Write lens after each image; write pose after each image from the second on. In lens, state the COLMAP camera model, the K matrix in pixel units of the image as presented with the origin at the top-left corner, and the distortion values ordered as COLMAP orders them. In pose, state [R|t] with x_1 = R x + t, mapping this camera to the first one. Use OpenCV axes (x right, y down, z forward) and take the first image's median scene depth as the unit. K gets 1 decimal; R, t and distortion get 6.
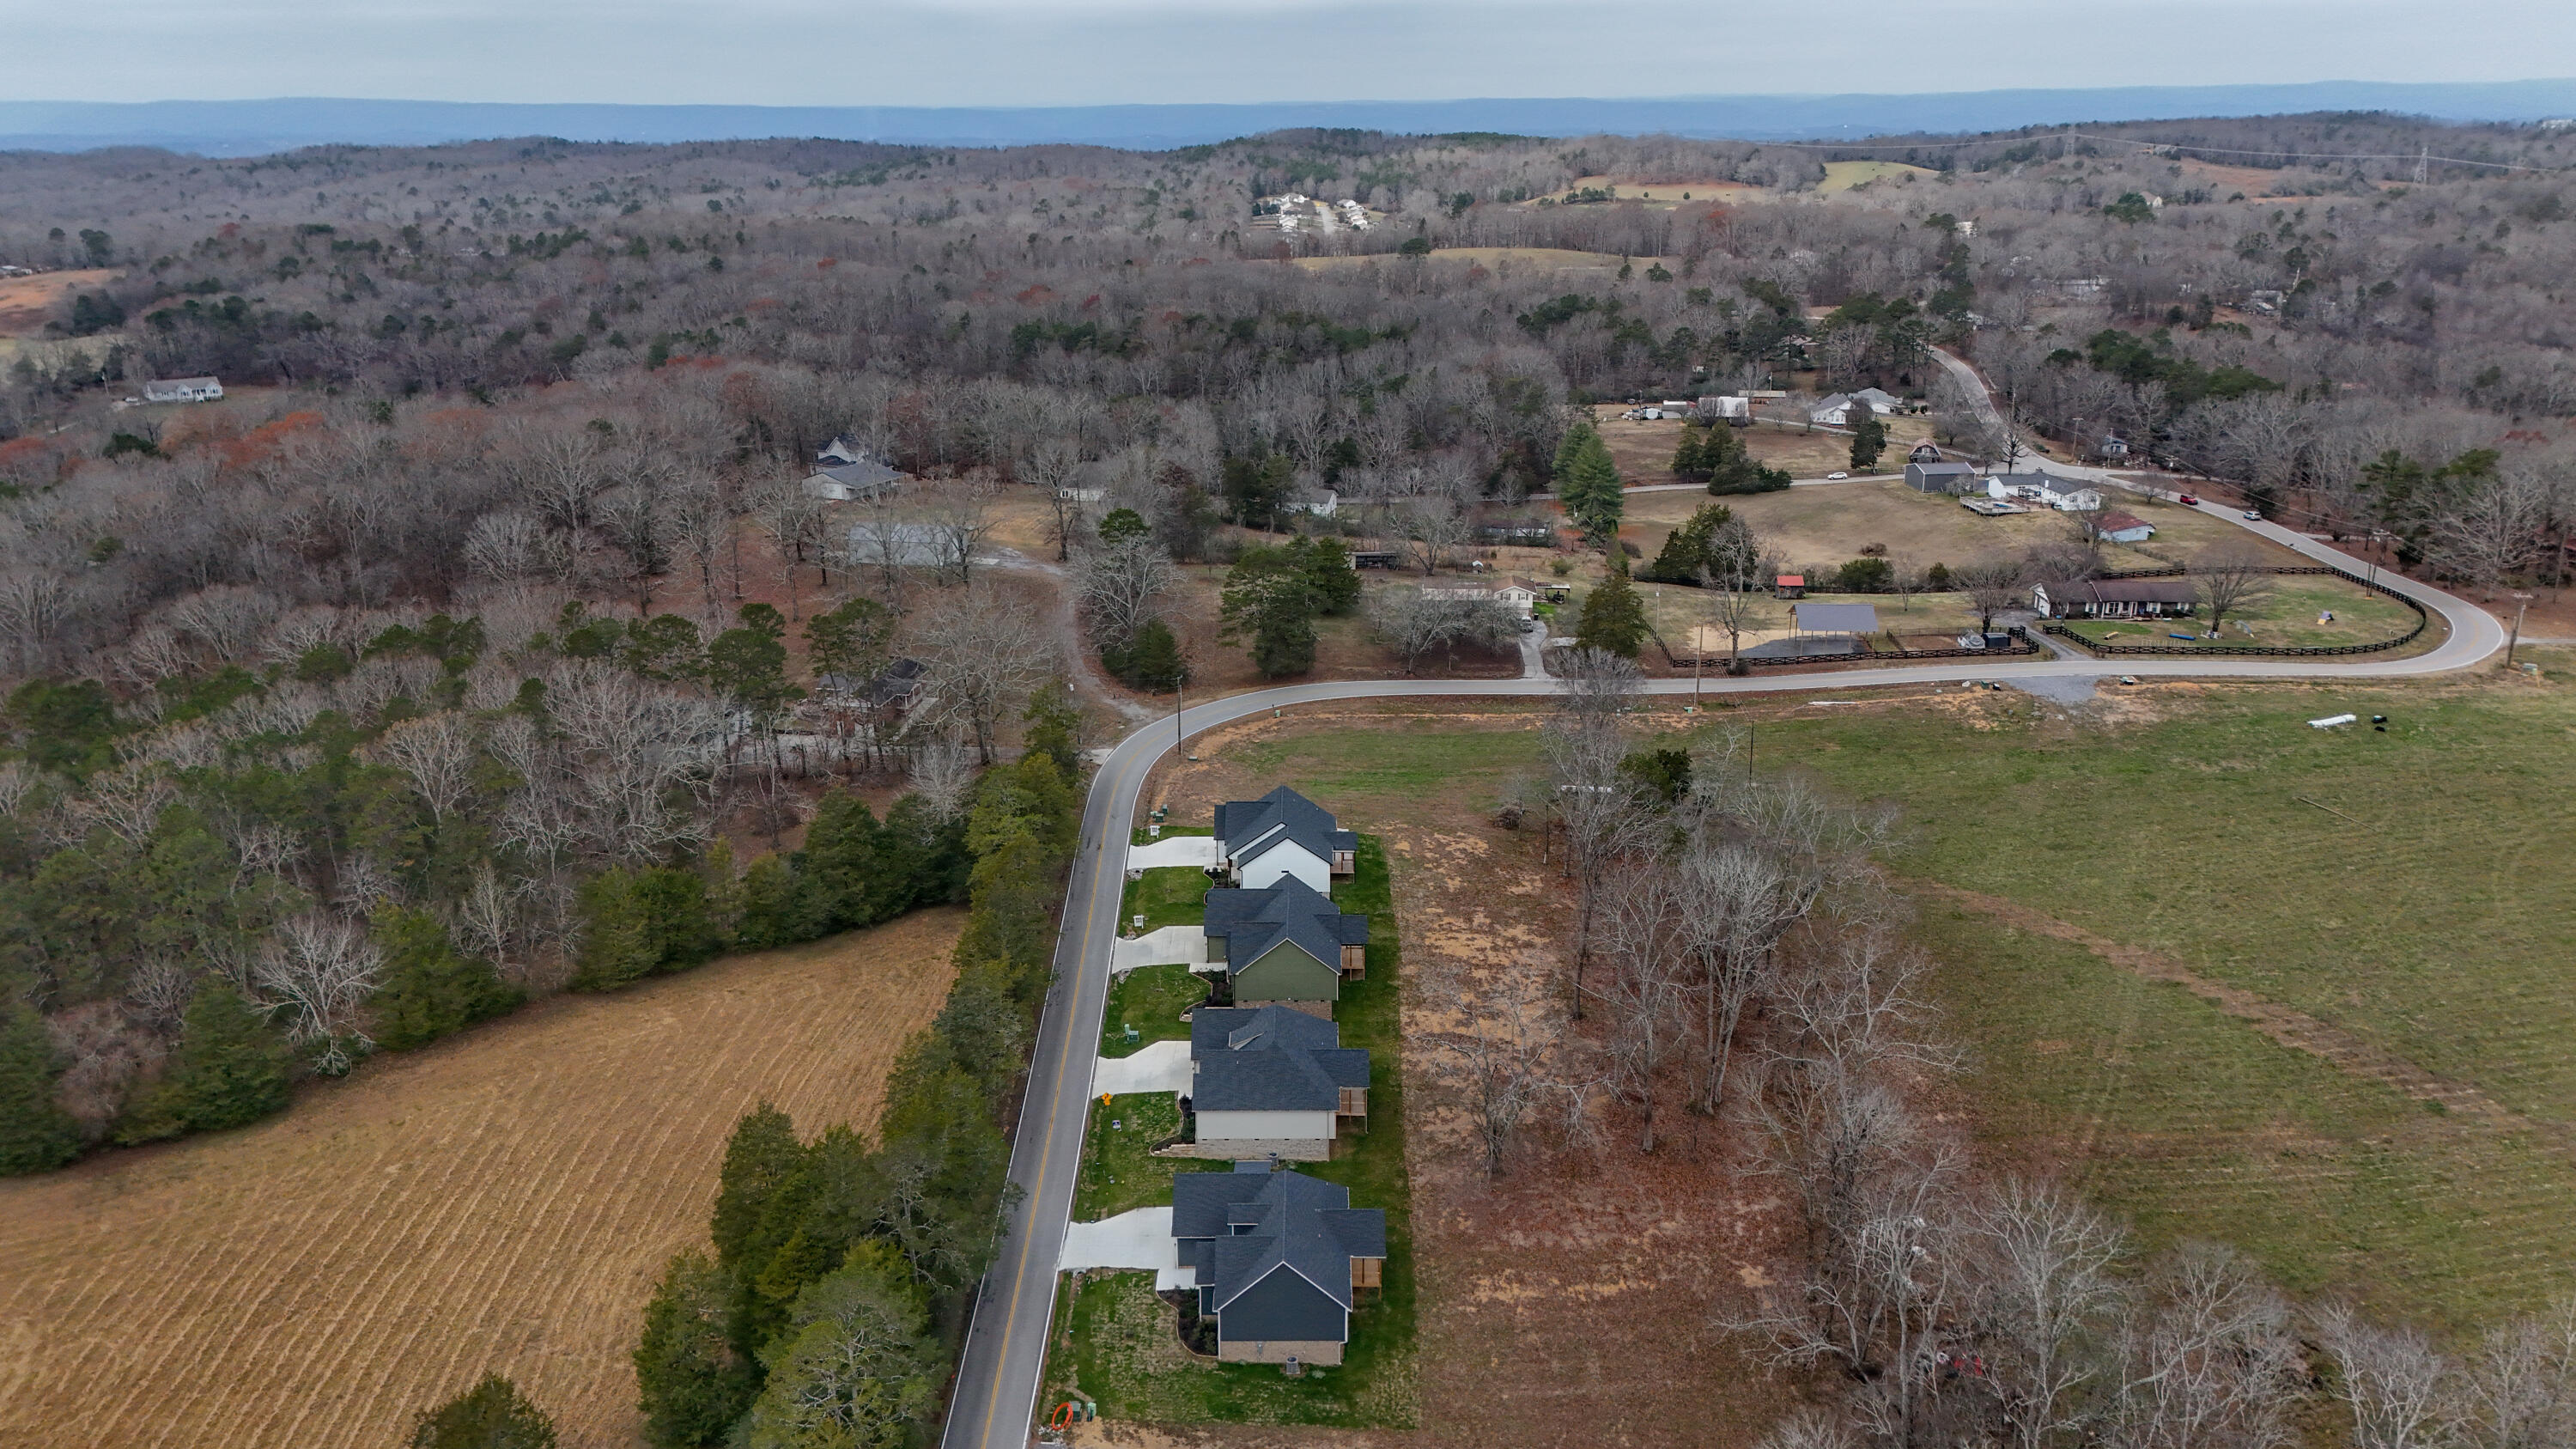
lens RADIAL K [[1865.5, 0, 1296.9], [0, 1865.5, 731.9], [0, 0, 1]] dist [0.079418, -0.075659]
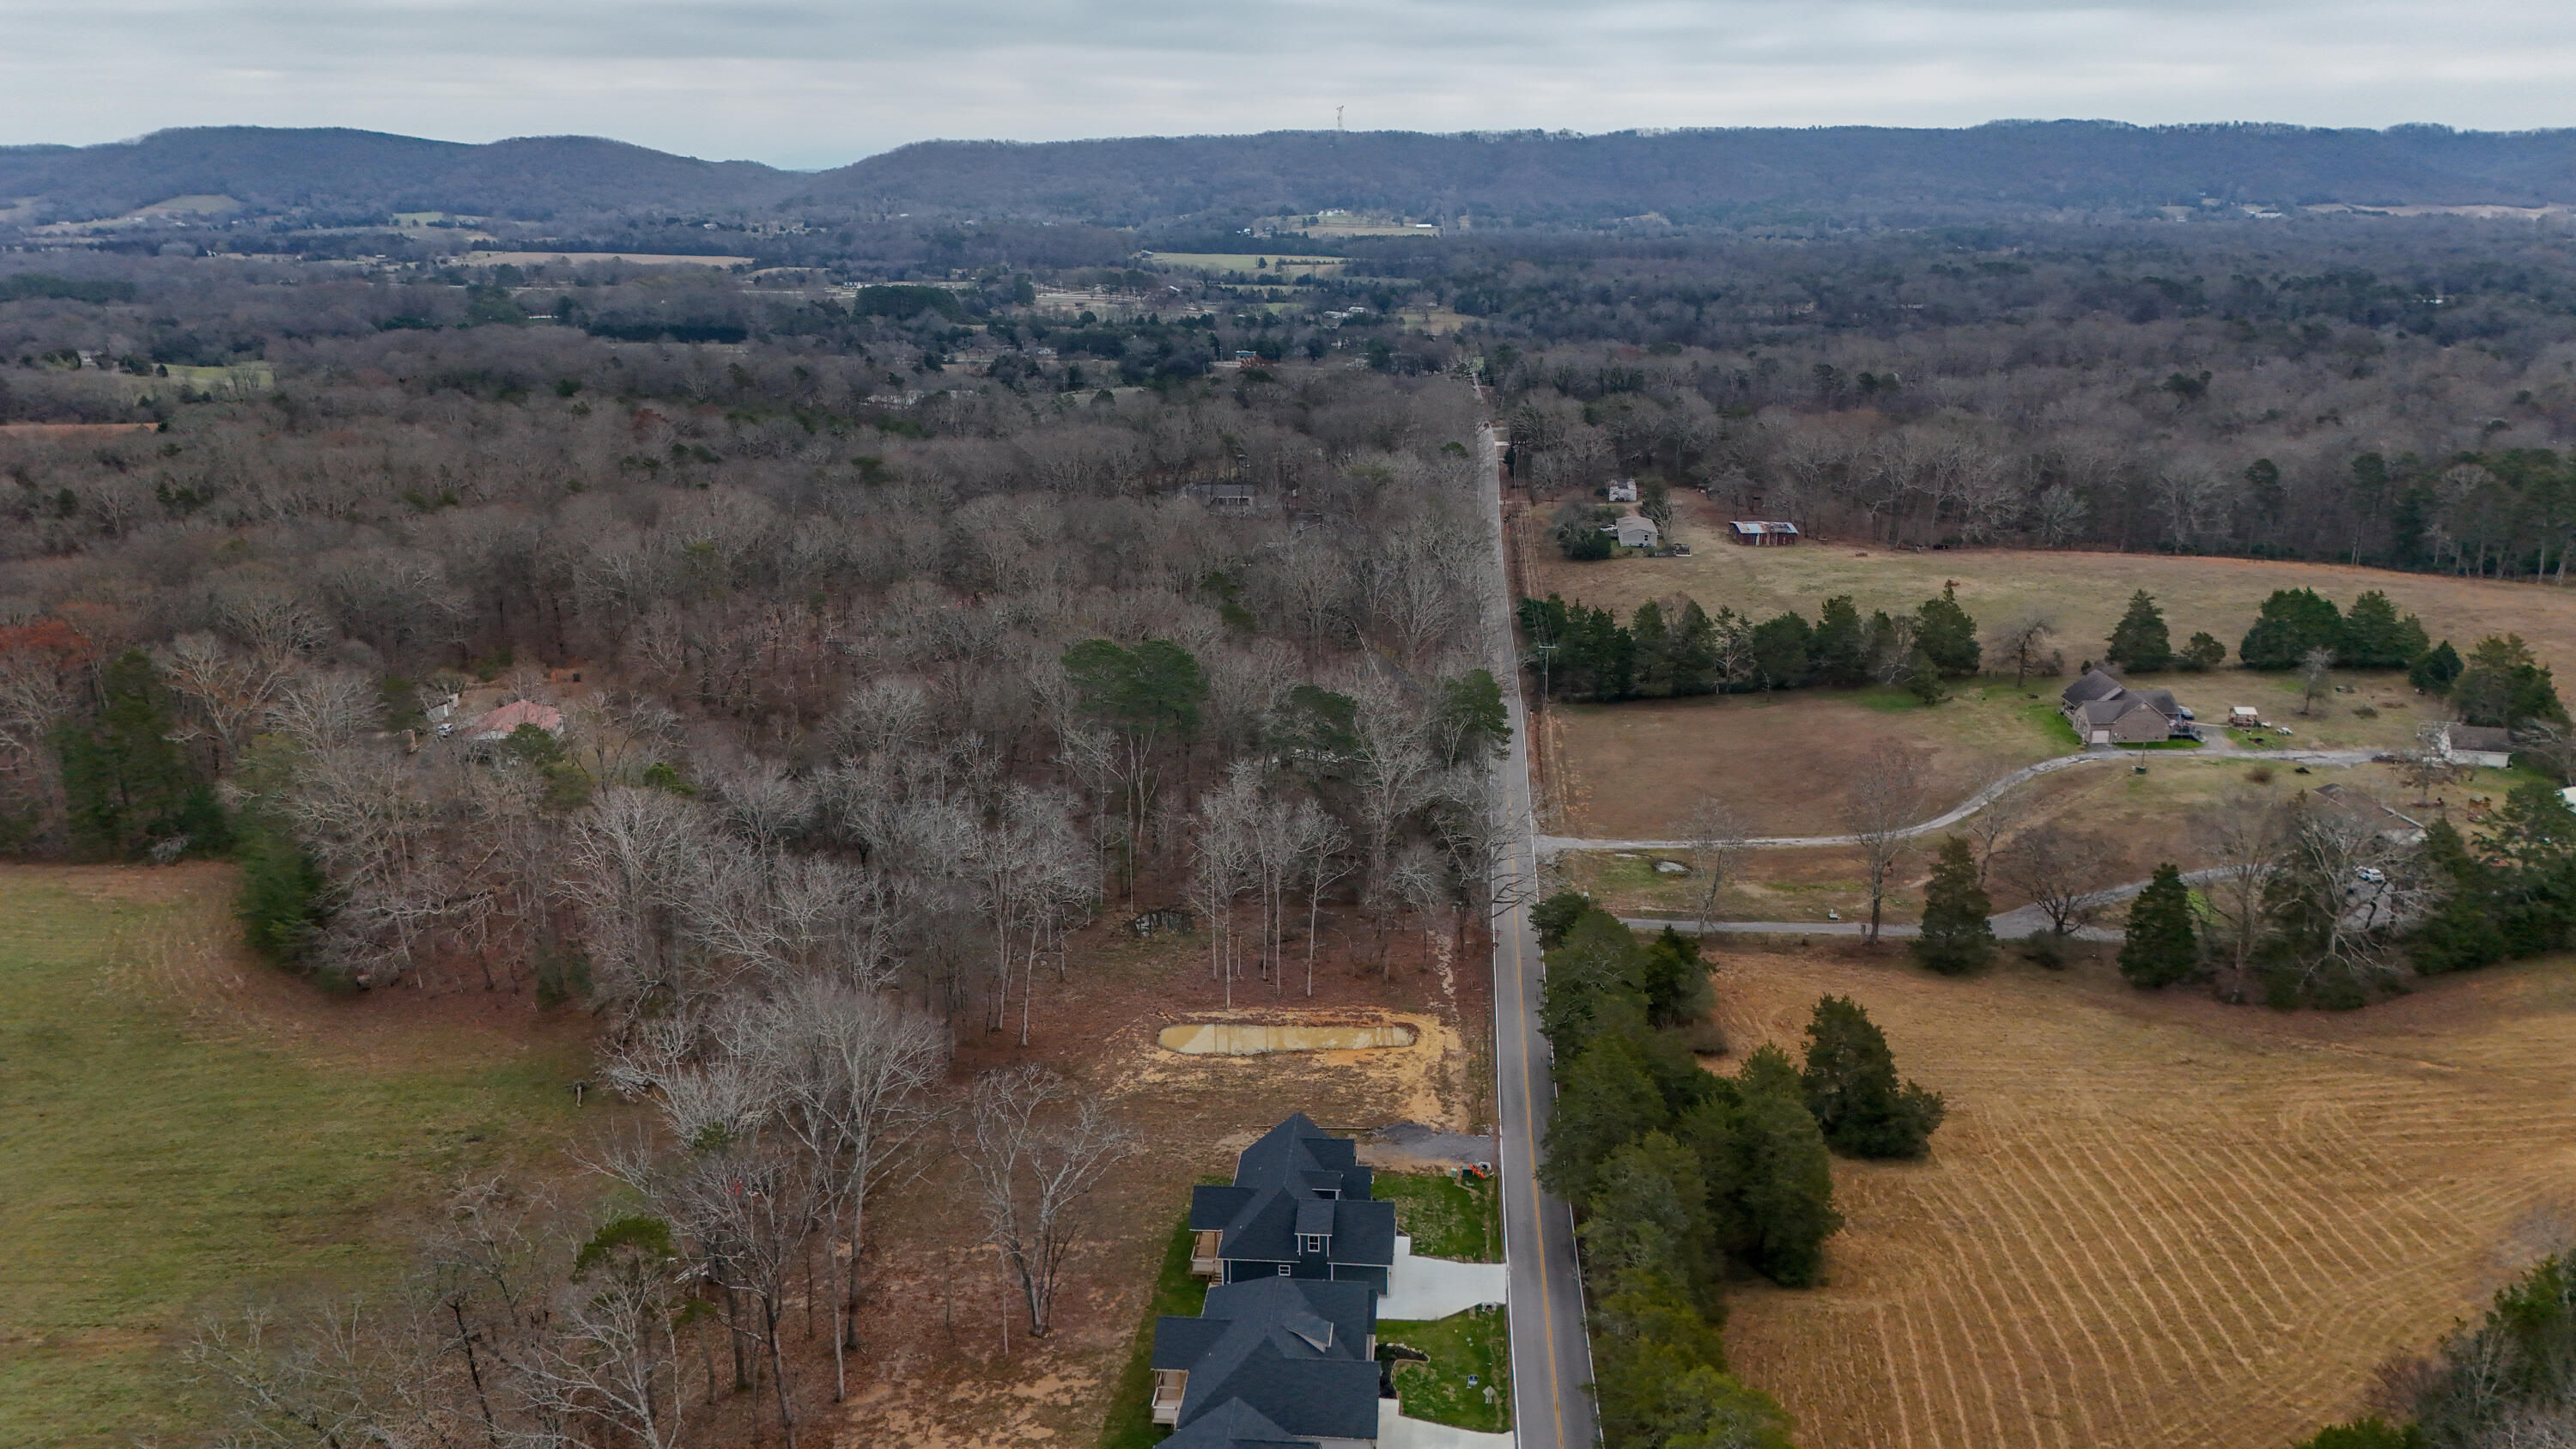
lens RADIAL K [[1865.5, 0, 1296.9], [0, 1865.5, 731.9], [0, 0, 1]] dist [0.079418, -0.075659]
pose [[-0.996326, -0.016246, 0.084087, -0.053596], [0.034675, 0.821245, 0.569522, -0.312135], [-0.078308, 0.570345, -0.817664, 0.960651]]
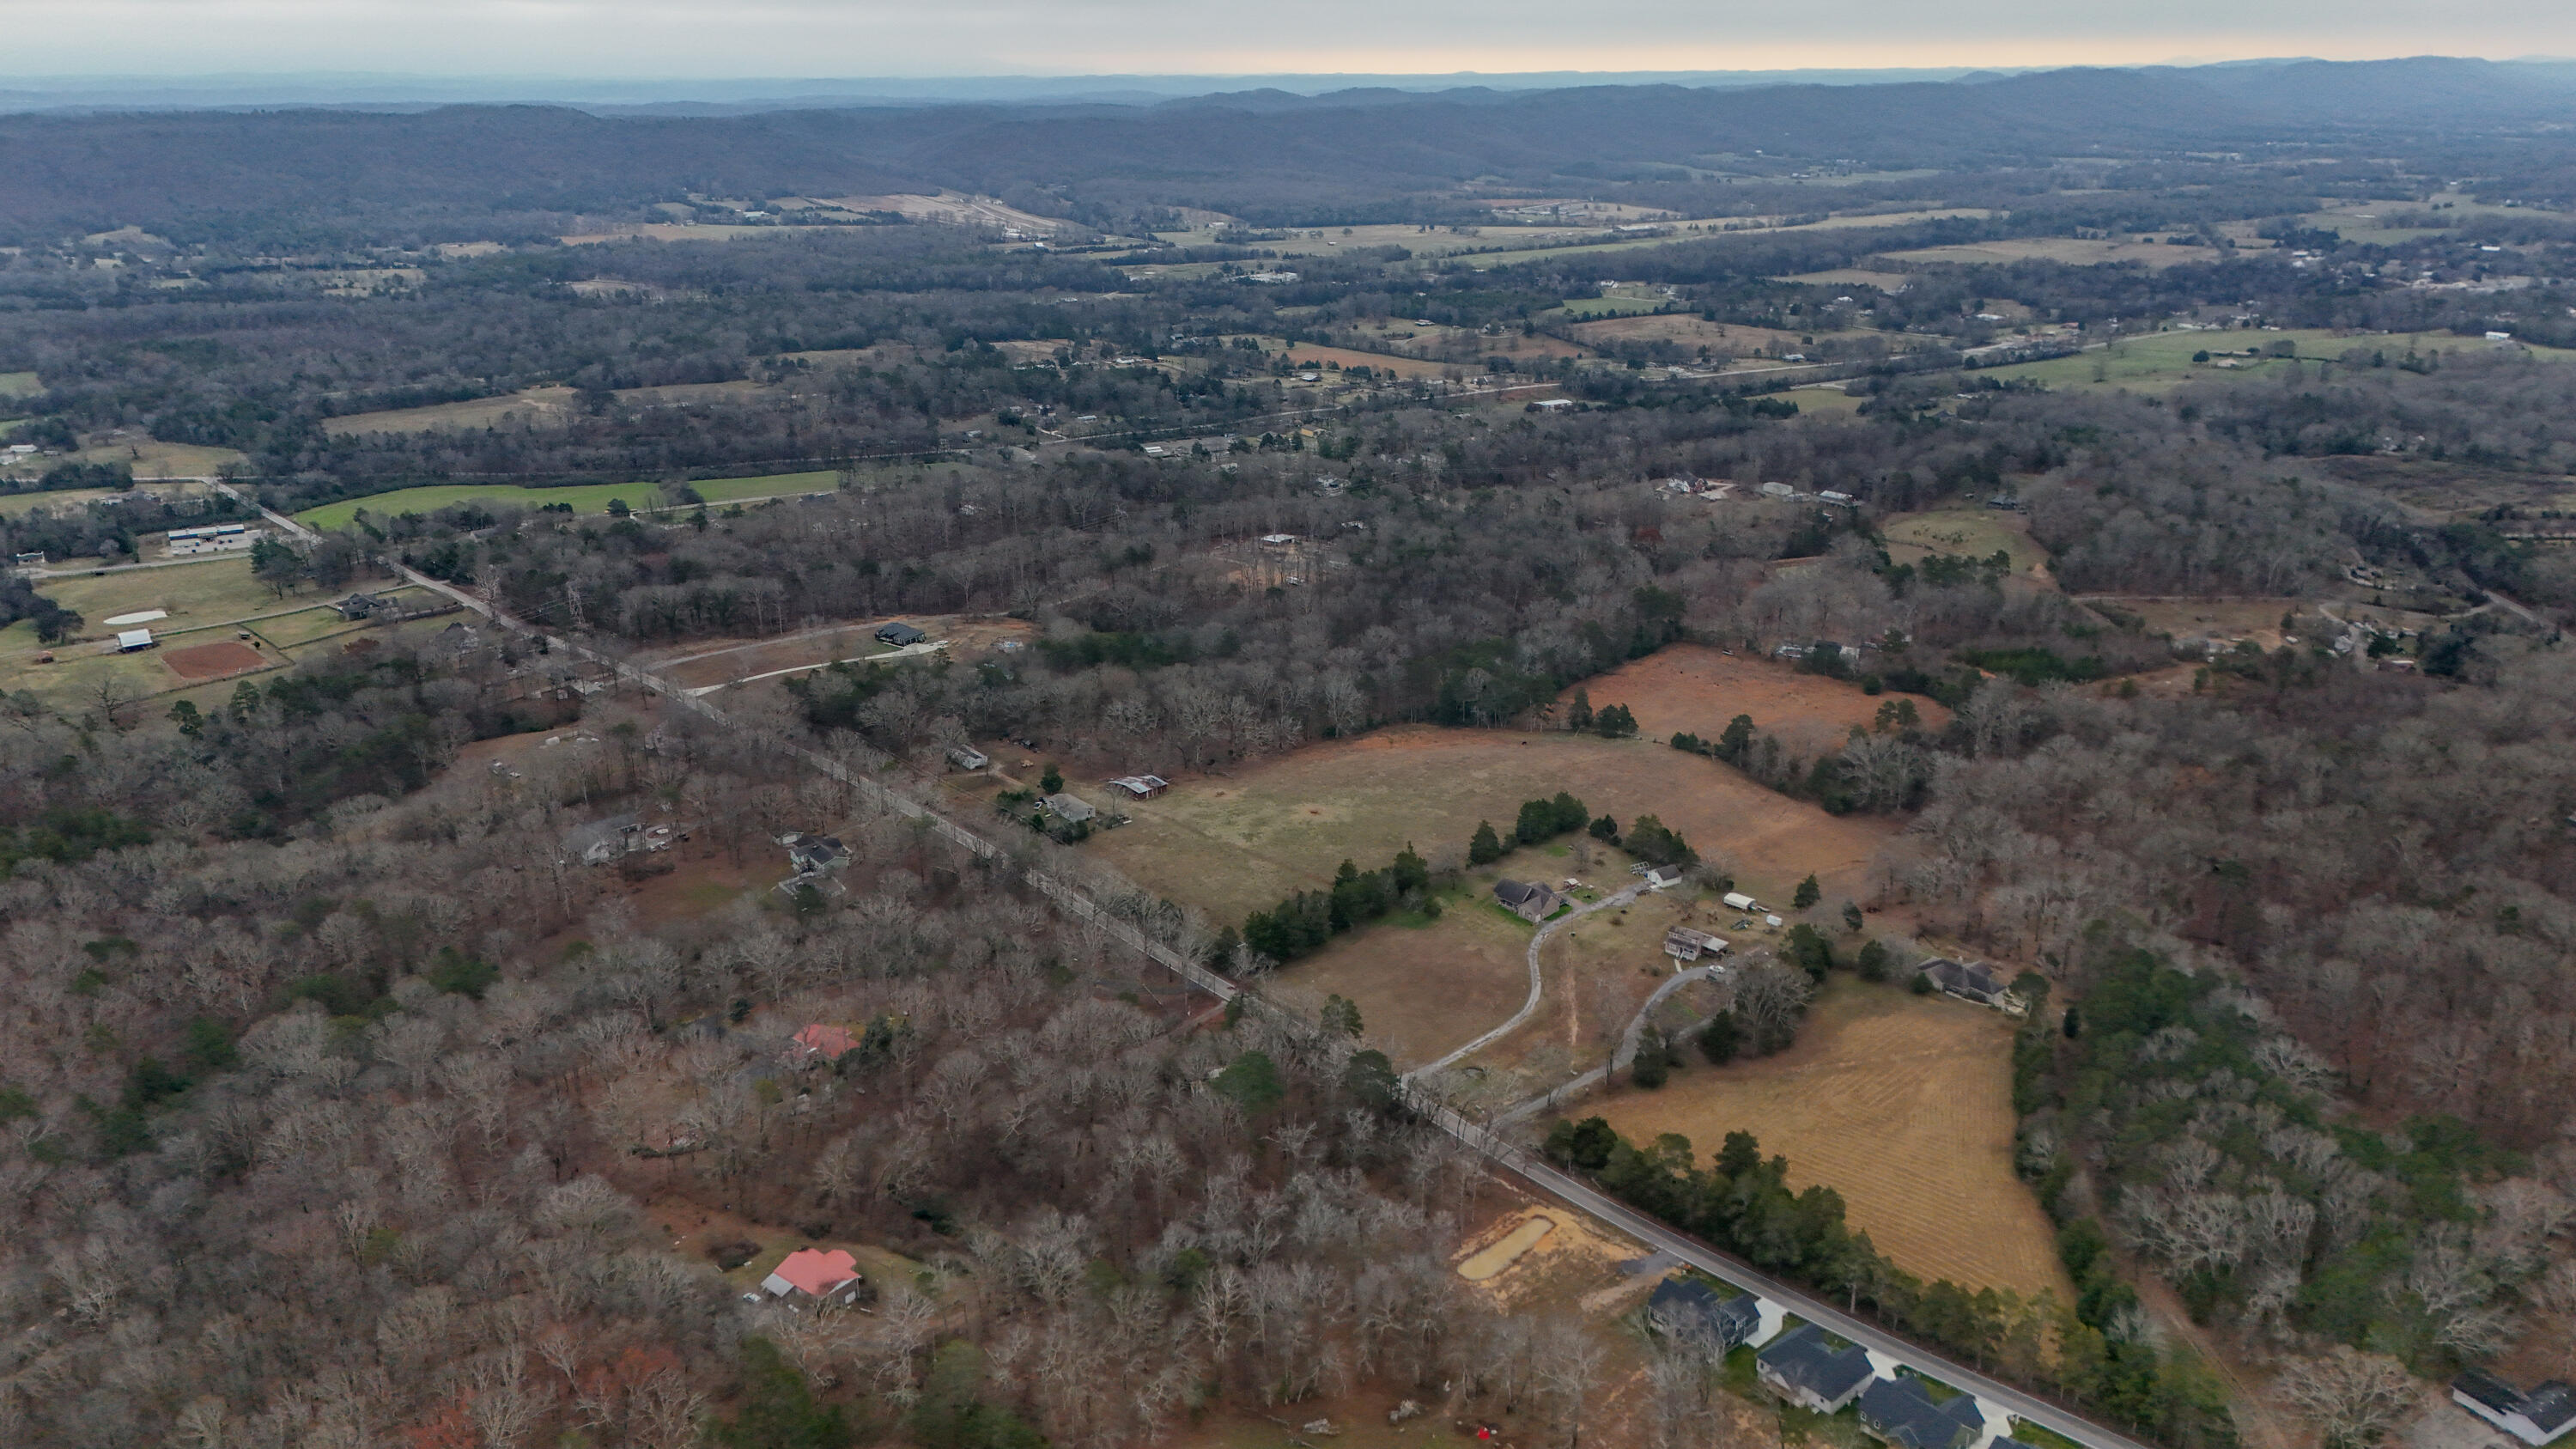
lens RADIAL K [[1857.1, 0, 1296.0], [0, 1857.1, 714.5], [0, 0, 1]] dist [0.087867, -0.097064]
pose [[-0.756626, 0.215119, -0.617447, 0.975318], [-0.199100, 0.823681, 0.530950, -0.882840], [0.622797, 0.524665, -0.580389, 0.941984]]
